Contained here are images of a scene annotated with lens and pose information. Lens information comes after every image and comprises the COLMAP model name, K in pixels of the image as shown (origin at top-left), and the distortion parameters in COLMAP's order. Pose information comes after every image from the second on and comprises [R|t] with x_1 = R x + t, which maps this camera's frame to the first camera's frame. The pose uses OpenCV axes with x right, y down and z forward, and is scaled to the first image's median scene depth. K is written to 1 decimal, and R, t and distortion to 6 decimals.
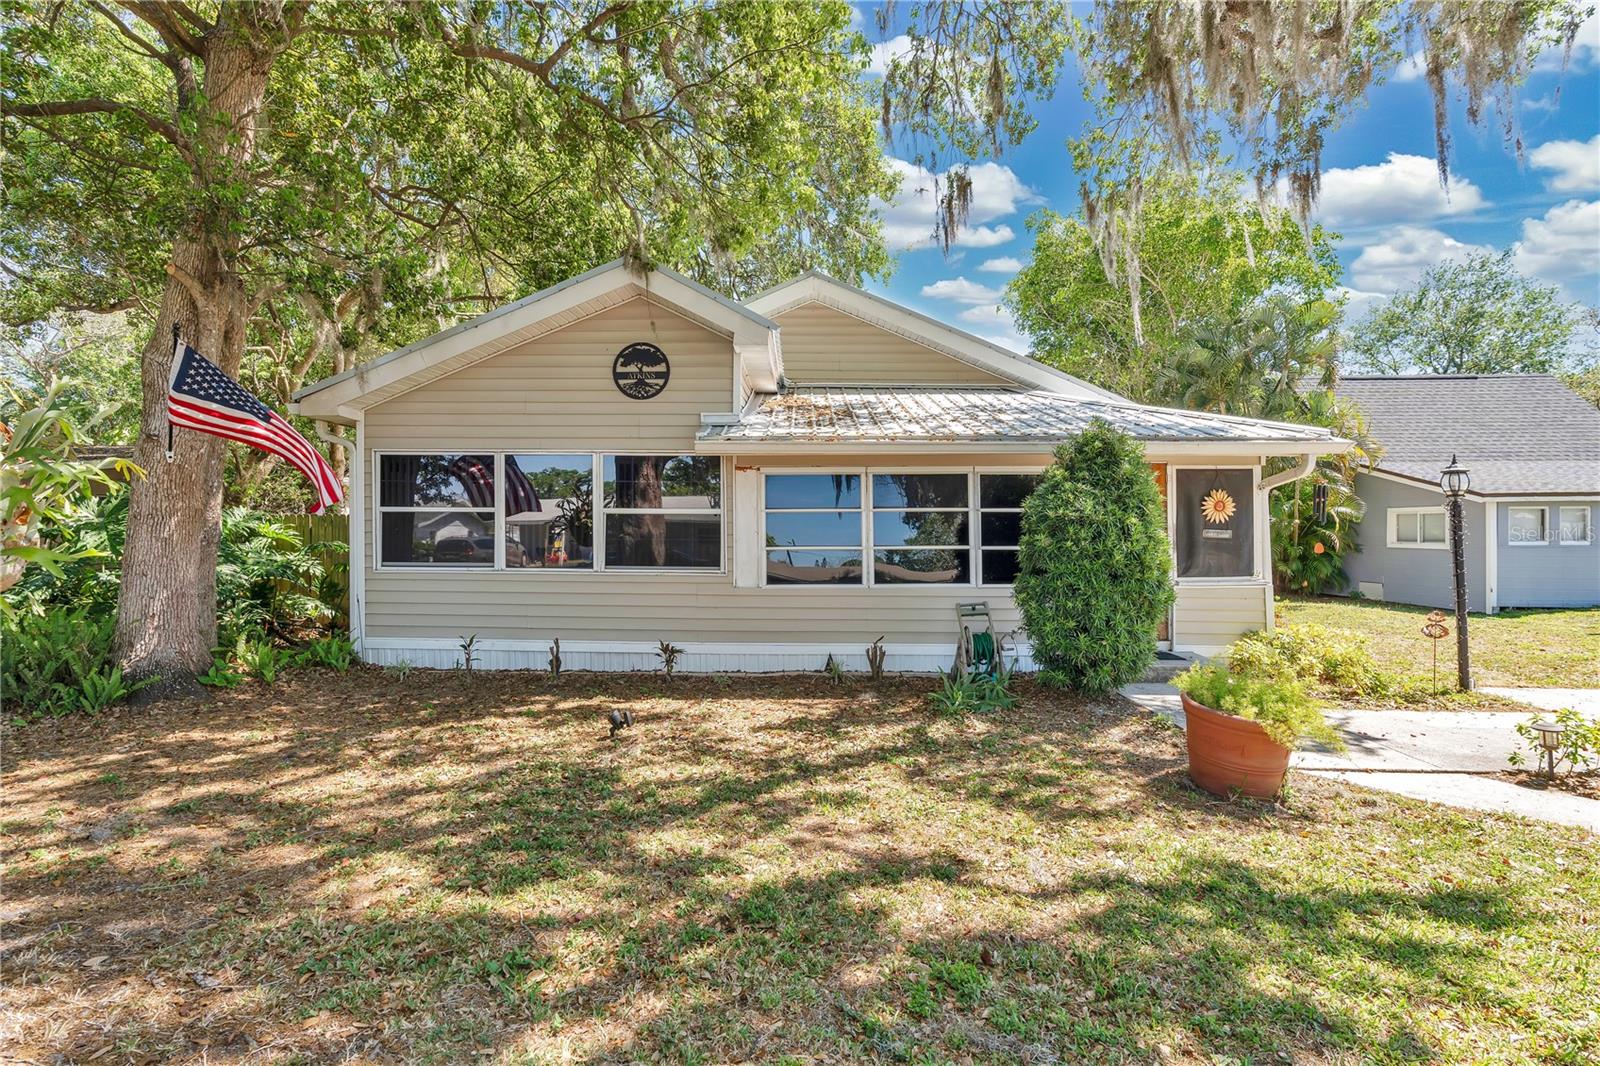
lens RADIAL K [[719.0, 0, 798.5], [0, 719.0, 523.5], [0, 0, 1]] dist [-0.002314, 0.000110]
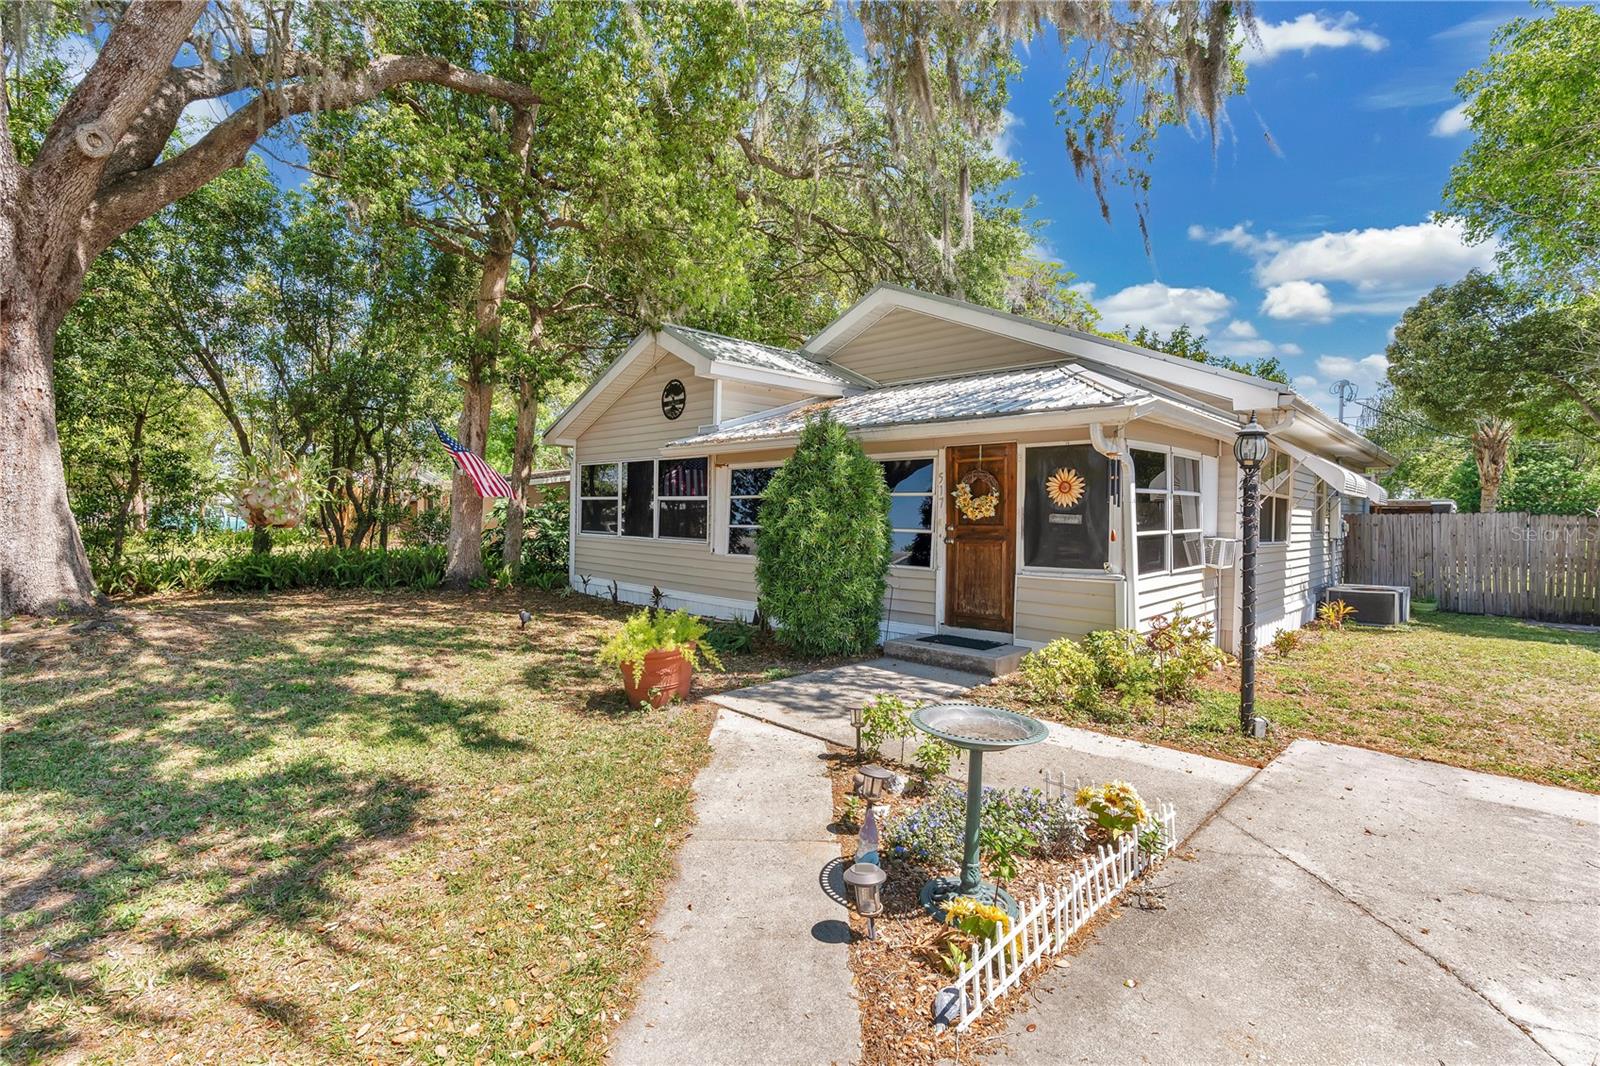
lens RADIAL K [[719.0, 0, 794.1], [0, 719.0, 526.4], [0, 0, 1]] dist [-0.002314, 0.000110]
pose [[0.729589, 0.019287, -0.683613, 0.934171], [-0.010810, 0.999803, 0.016671, 0.012455], [0.683800, -0.004773, 0.729654, 0.124321]]
